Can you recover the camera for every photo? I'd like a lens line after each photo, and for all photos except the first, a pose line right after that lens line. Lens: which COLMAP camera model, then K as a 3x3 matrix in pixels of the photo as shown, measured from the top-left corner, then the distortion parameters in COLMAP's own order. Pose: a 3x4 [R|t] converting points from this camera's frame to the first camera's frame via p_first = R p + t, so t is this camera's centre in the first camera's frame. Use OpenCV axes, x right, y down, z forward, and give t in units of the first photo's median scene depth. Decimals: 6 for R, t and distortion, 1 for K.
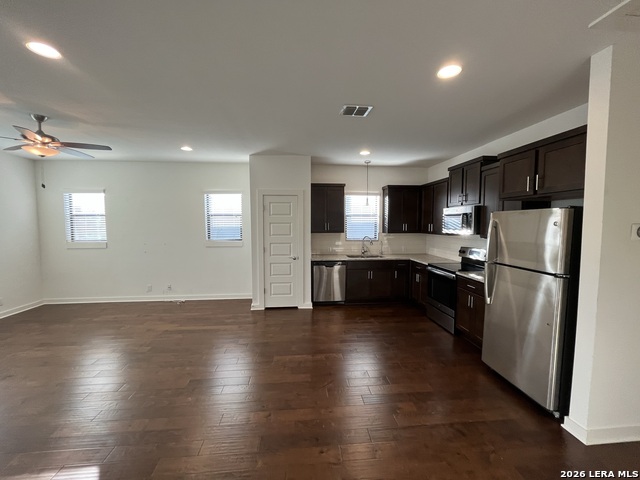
lens RADIAL K [[261.5, 0, 318.4], [0, 261.5, 239.0], [0, 0, 1]] dist [0.000254, -0.000349]
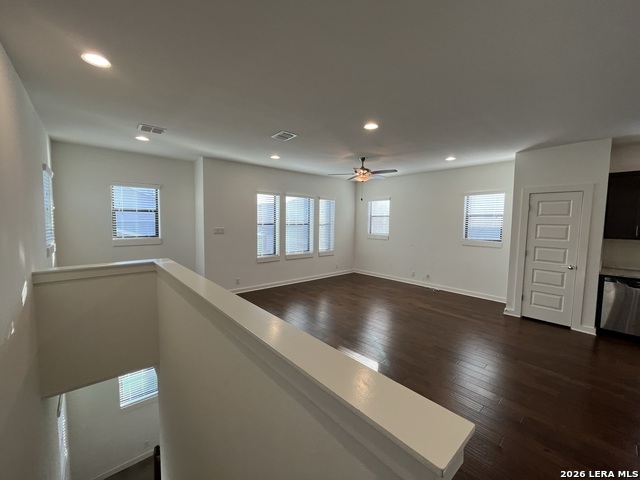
lens RADIAL K [[261.5, 0, 320.7], [0, 261.5, 239.1], [0, 0, 1]] dist [0.000254, -0.000349]
pose [[0.595859, 0.066866, -0.800300, 0.093867], [-0.066369, 0.997219, 0.033904, 0.008228], [0.800342, 0.032913, 0.598640, -0.127520]]
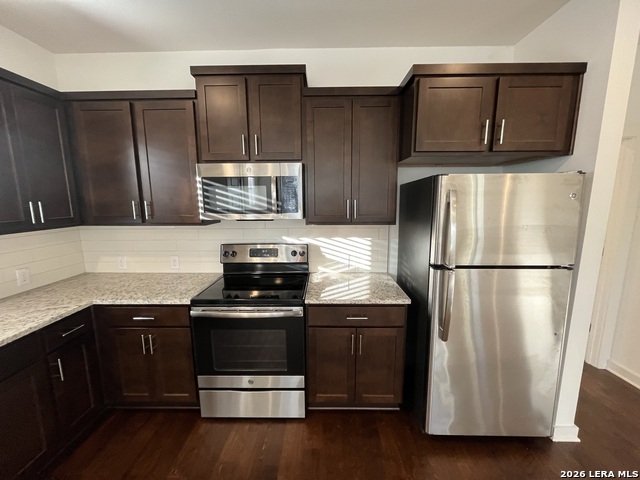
lens RADIAL K [[270.2, 0, 320.9], [0, 270.2, 238.8], [0, 0, 1]] dist [0.001542, 0.000531]
pose [[0.108714, -0.147886, 0.983011, 0.043608], [0.070777, 0.987514, 0.140736, -0.039252], [-0.991550, 0.054274, 0.117823, 0.685981]]
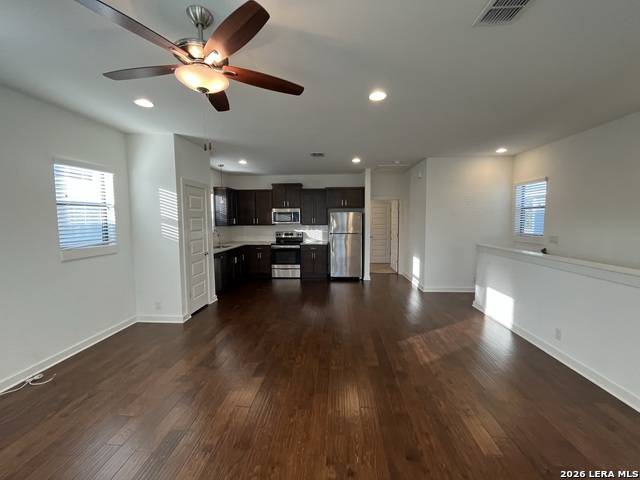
lens RADIAL K [[261.5, 0, 319.1], [0, 261.5, 238.3], [0, 0, 1]] dist [0.000254, -0.000349]
pose [[0.153089, -0.073167, 0.985500, -0.983569], [0.065854, 0.995794, 0.063701, -0.016866], [-0.986016, 0.055147, 0.157264, 0.431678]]
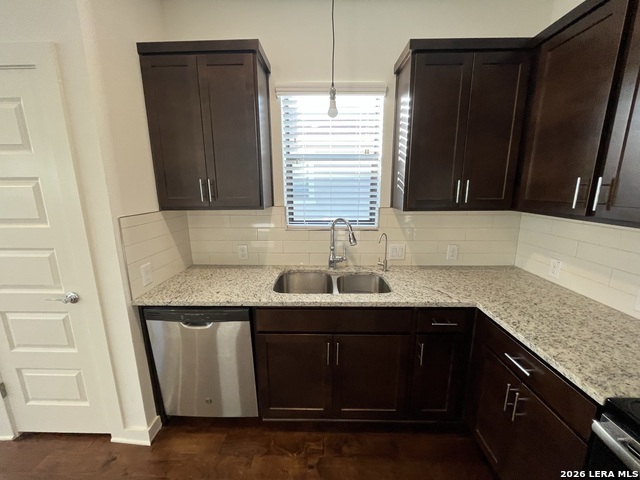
lens RADIAL K [[261.5, 0, 318.4], [0, 261.5, 239.2], [0, 0, 1]] dist [0.000254, -0.000349]
pose [[0.994252, 0.017823, -0.105576, 0.220637], [-0.003014, 0.990316, 0.138799, -0.035233], [0.107027, -0.137683, 0.984677, 0.749937]]
